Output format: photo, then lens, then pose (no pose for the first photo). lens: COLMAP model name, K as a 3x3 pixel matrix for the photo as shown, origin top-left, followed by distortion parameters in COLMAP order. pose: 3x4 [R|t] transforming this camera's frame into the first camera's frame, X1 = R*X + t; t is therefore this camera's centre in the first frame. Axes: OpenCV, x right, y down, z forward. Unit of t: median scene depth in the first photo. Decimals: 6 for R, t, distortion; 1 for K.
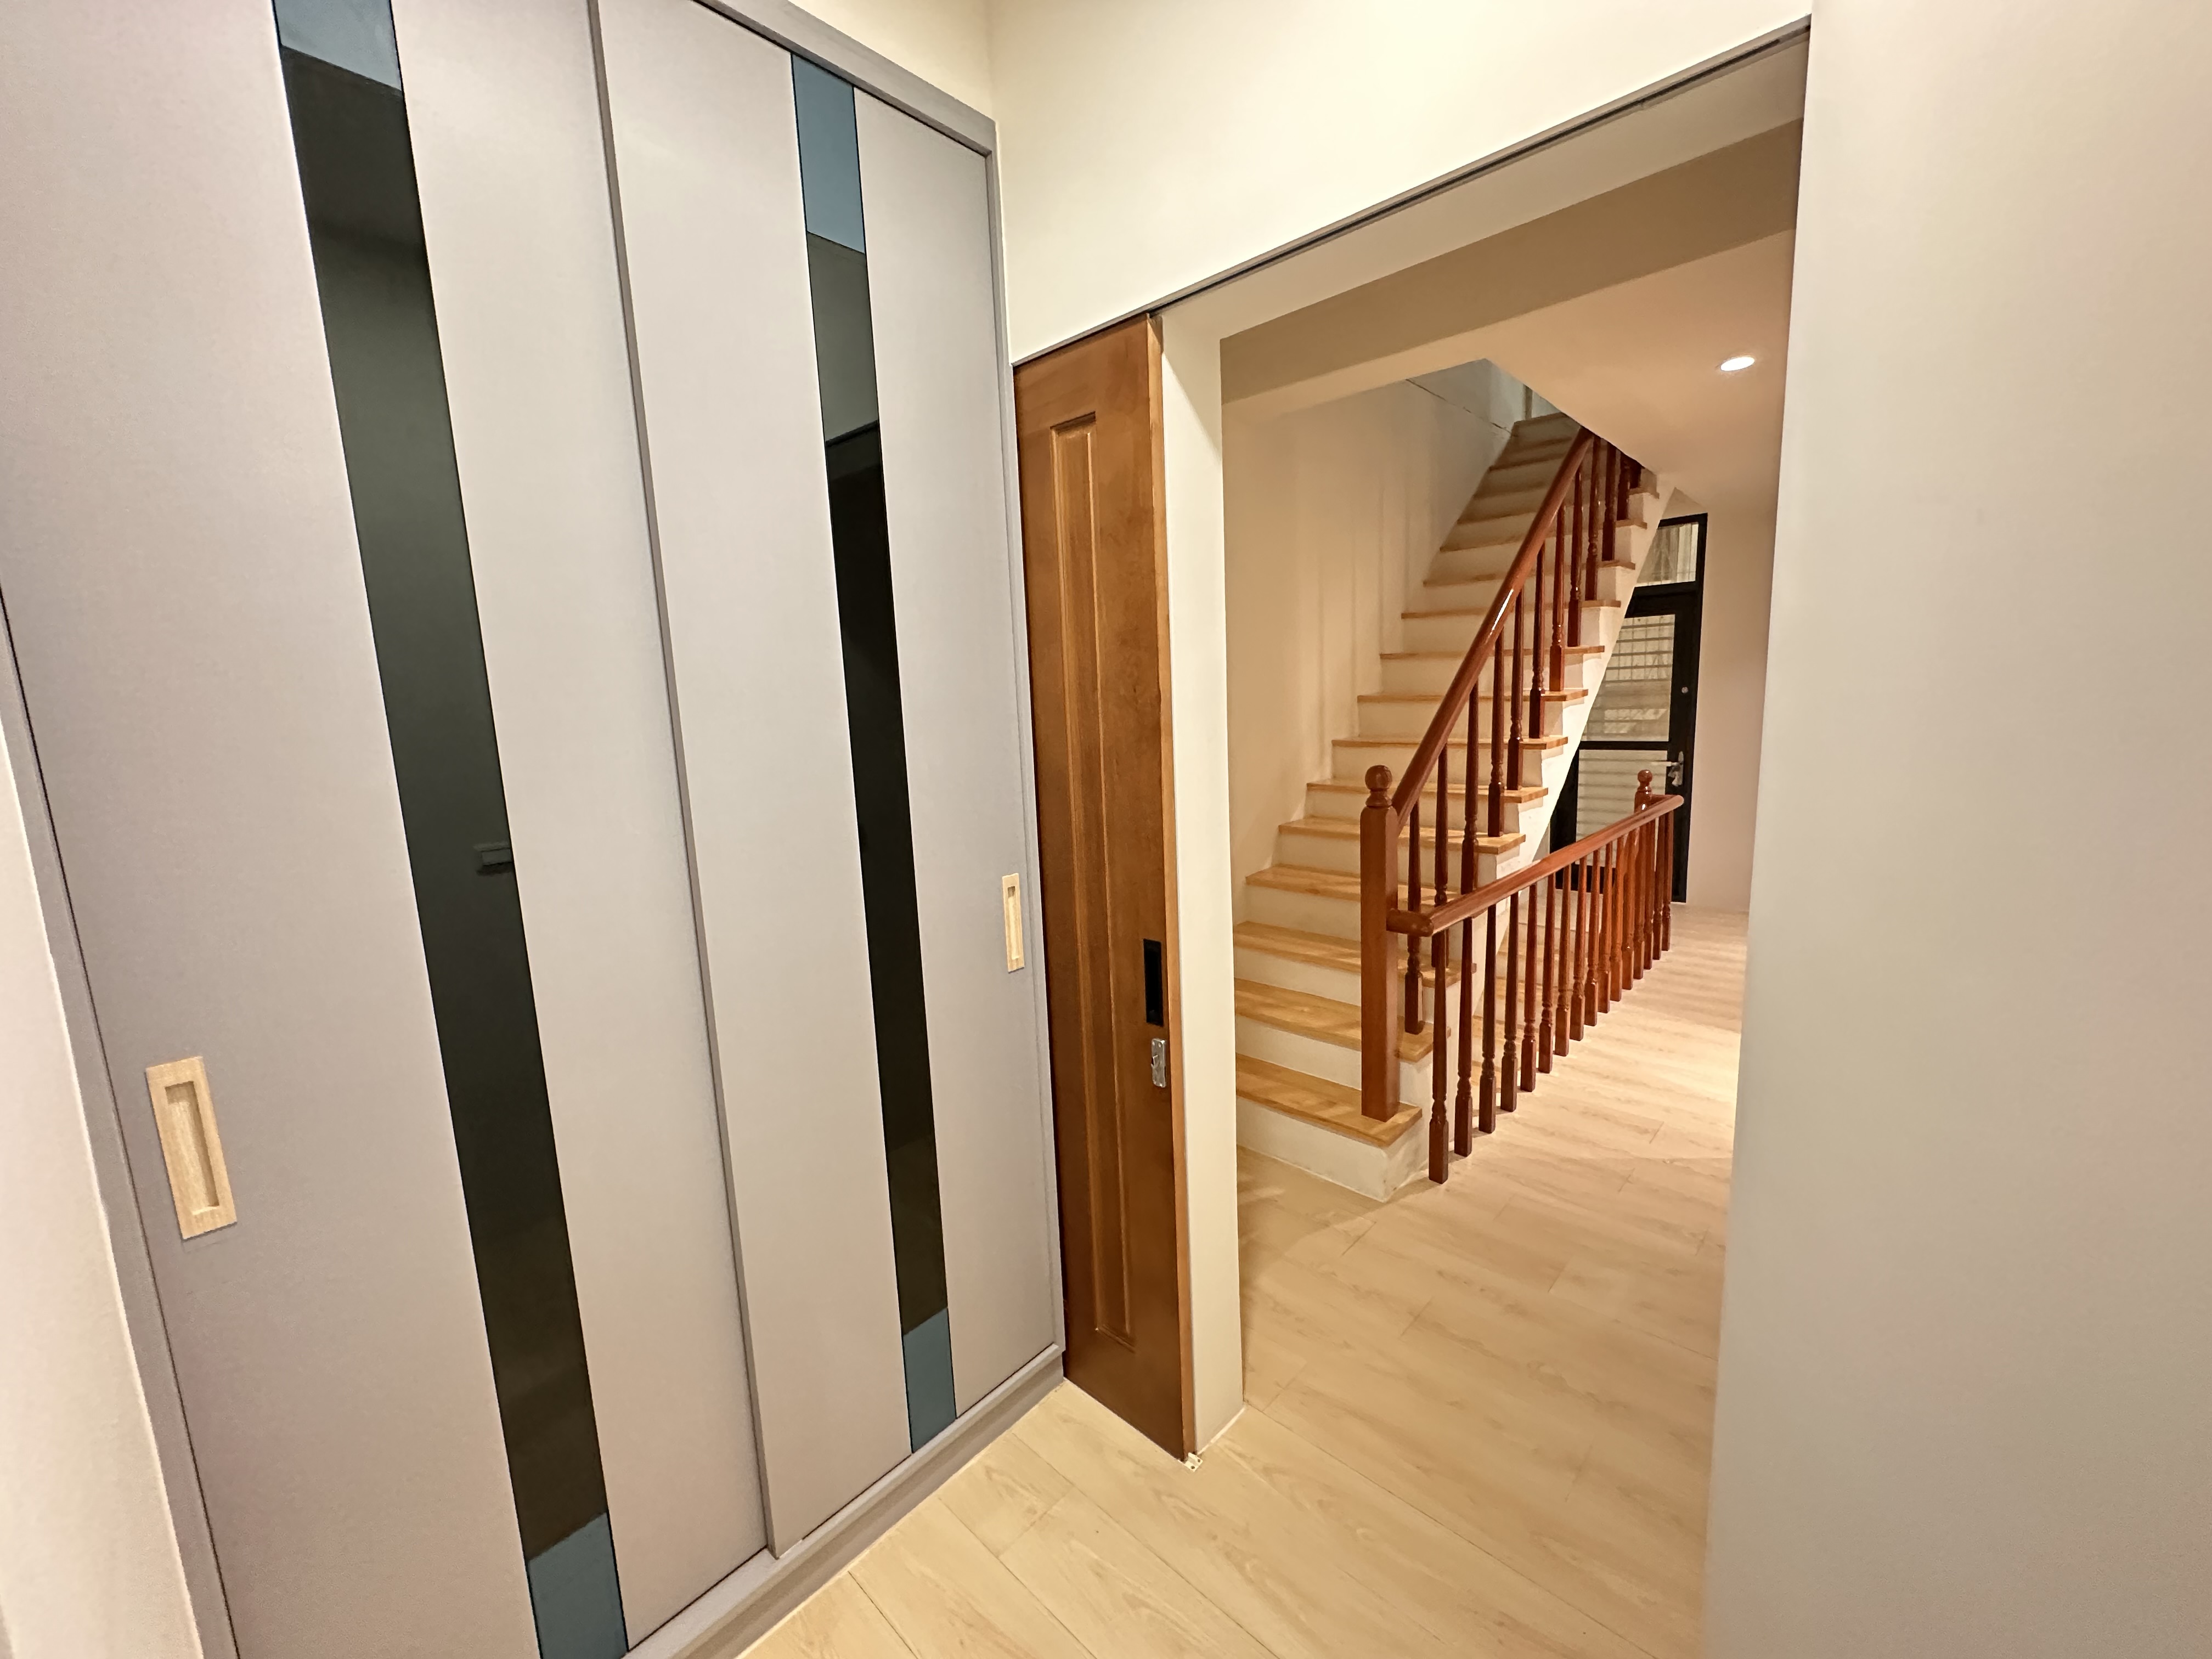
lens RADIAL K [[871.4, 0, 1106.0], [0, 871.4, 829.5], [0, 0, 1]] dist [0.000917, 0.000031]
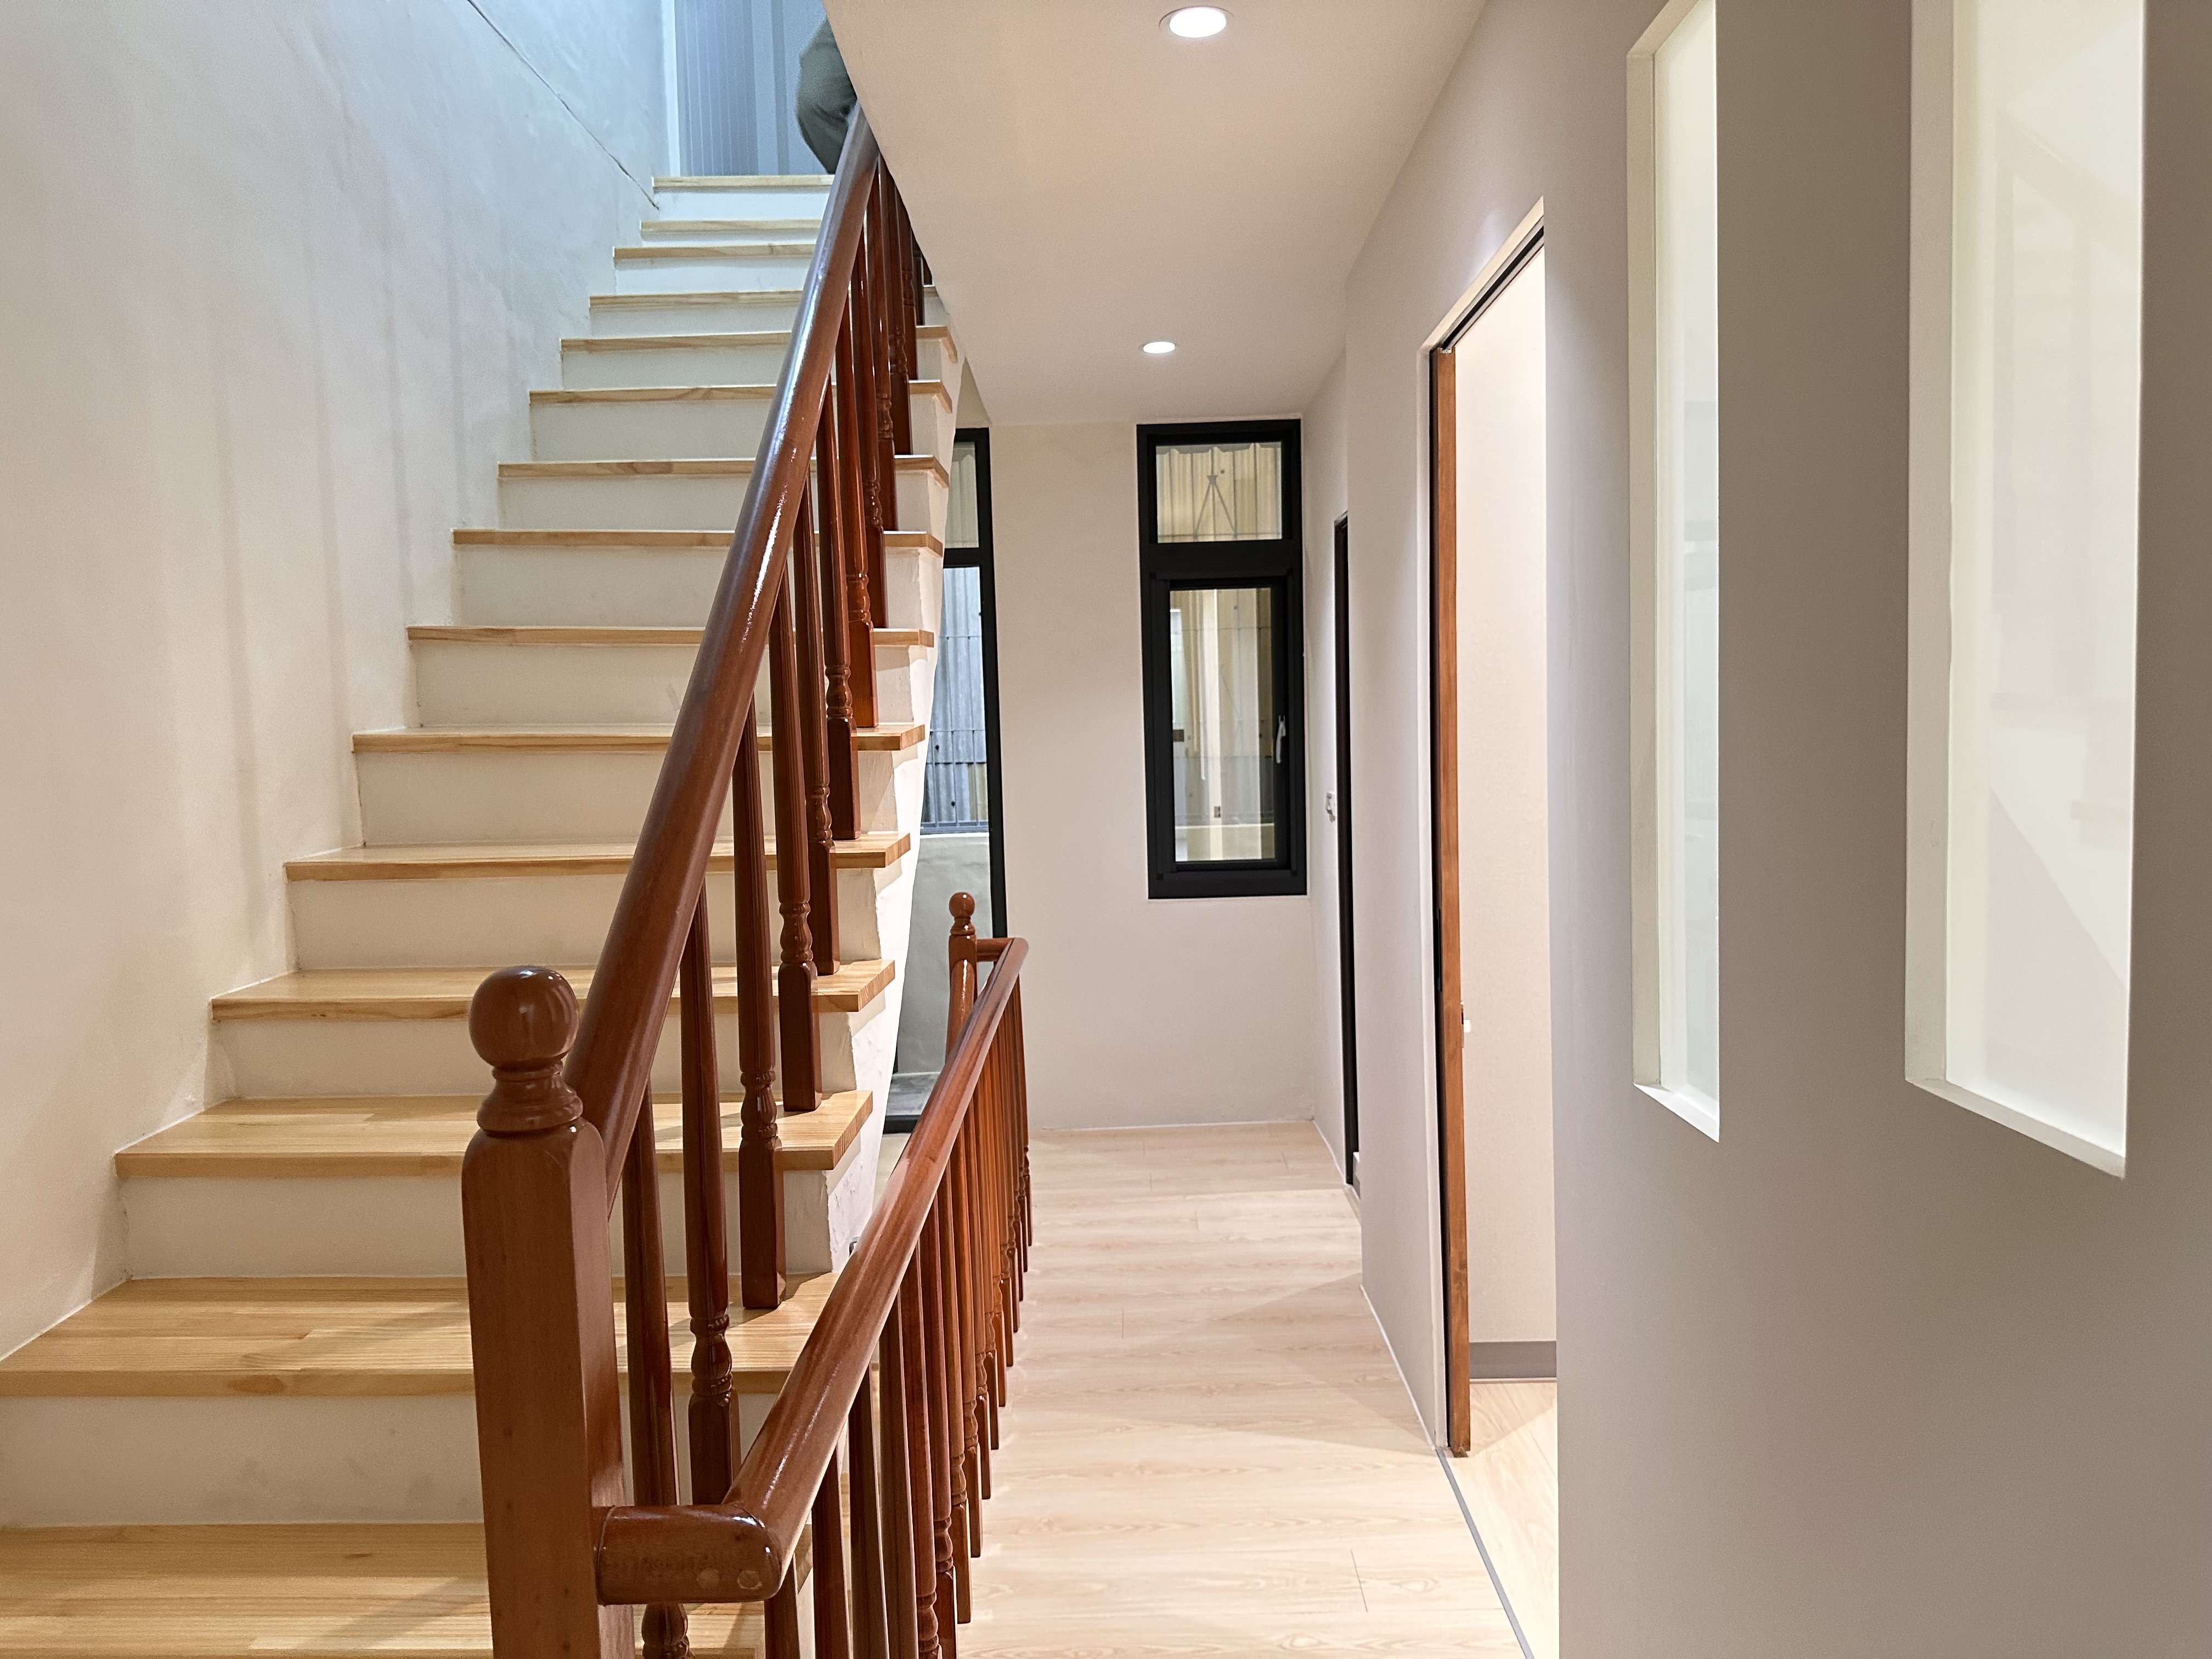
lens RADIAL K [[1561.3, 0, 1106.0], [0, 1561.3, 829.5], [0, 0, 1]] dist [0.078650, -0.137774]
pose [[0.736571, -0.022390, 0.675989, 0.086987], [0.098461, 0.992355, -0.074417, -0.041154], [-0.669155, 0.121372, 0.733145, 0.367089]]
